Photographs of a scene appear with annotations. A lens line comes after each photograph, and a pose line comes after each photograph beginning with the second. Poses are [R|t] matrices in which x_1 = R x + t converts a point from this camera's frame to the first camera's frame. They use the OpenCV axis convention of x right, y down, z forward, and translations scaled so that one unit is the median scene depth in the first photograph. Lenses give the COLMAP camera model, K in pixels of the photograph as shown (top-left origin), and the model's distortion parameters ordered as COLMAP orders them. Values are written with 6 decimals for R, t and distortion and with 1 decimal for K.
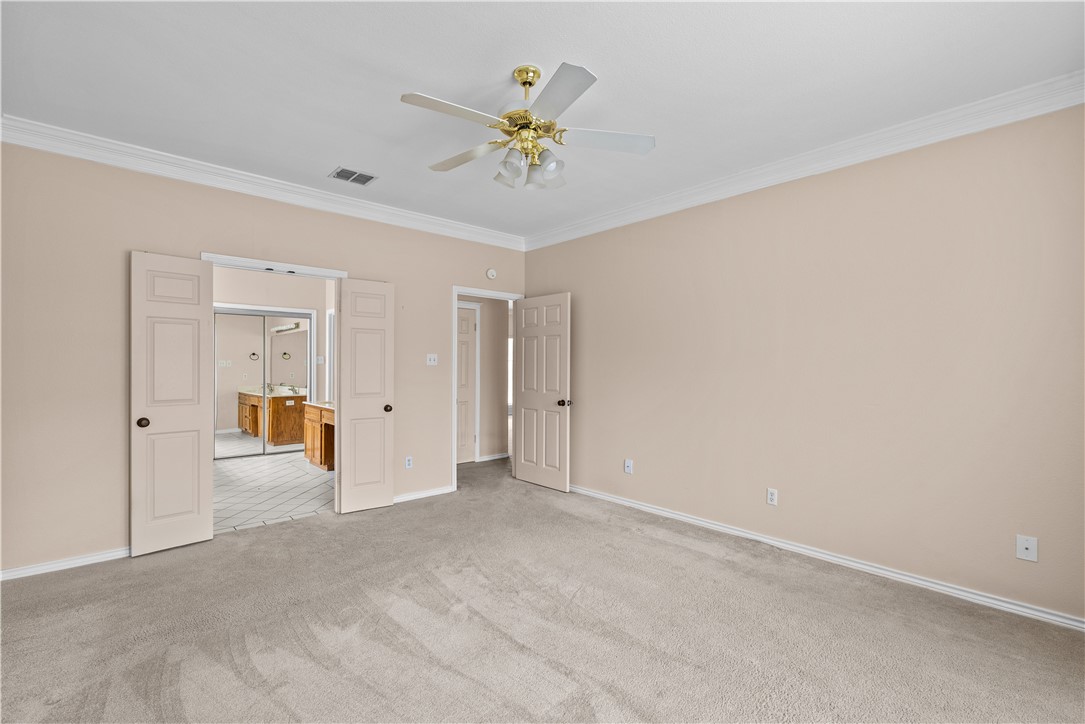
lens RADIAL K [[482.9, 0, 540.7], [0, 482.9, 365.0], [0, 0, 1]] dist [0.002566, 0.000233]
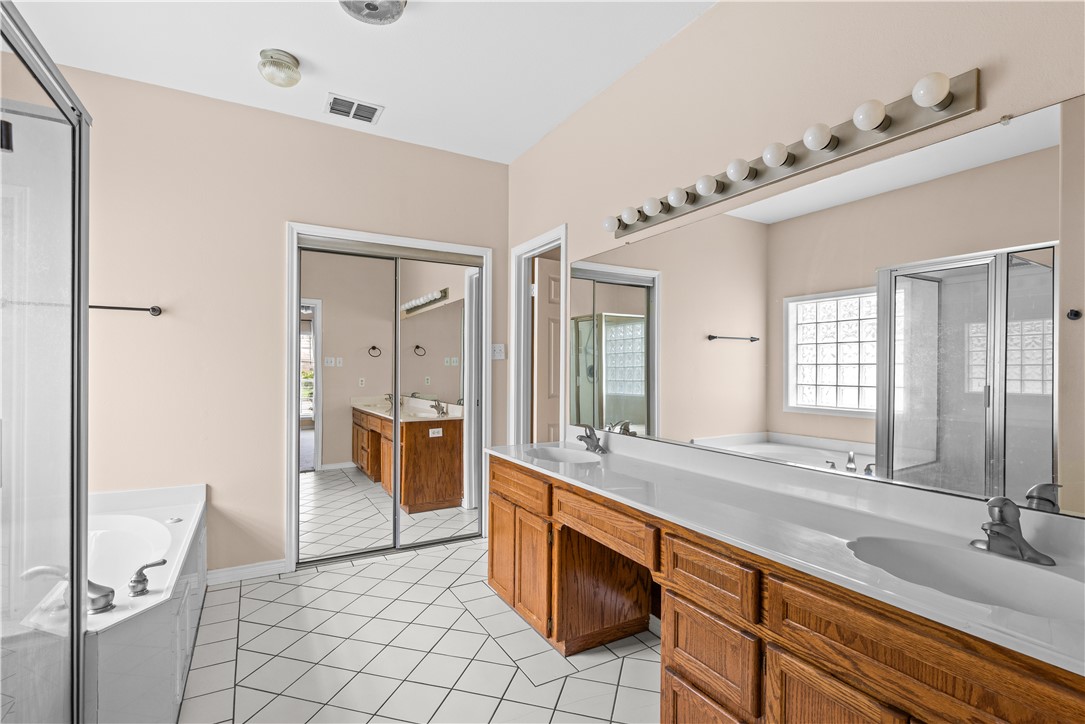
lens RADIAL K [[521.4, 0, 541.8], [0, 521.4, 370.0], [0, 0, 1]] dist [0.003631, -0.000004]
pose [[0.975547, 0.003052, -0.219769, -0.271117], [-0.002421, 0.999992, 0.003142, 0.005906], [0.219777, -0.002533, 0.975547, 0.451149]]
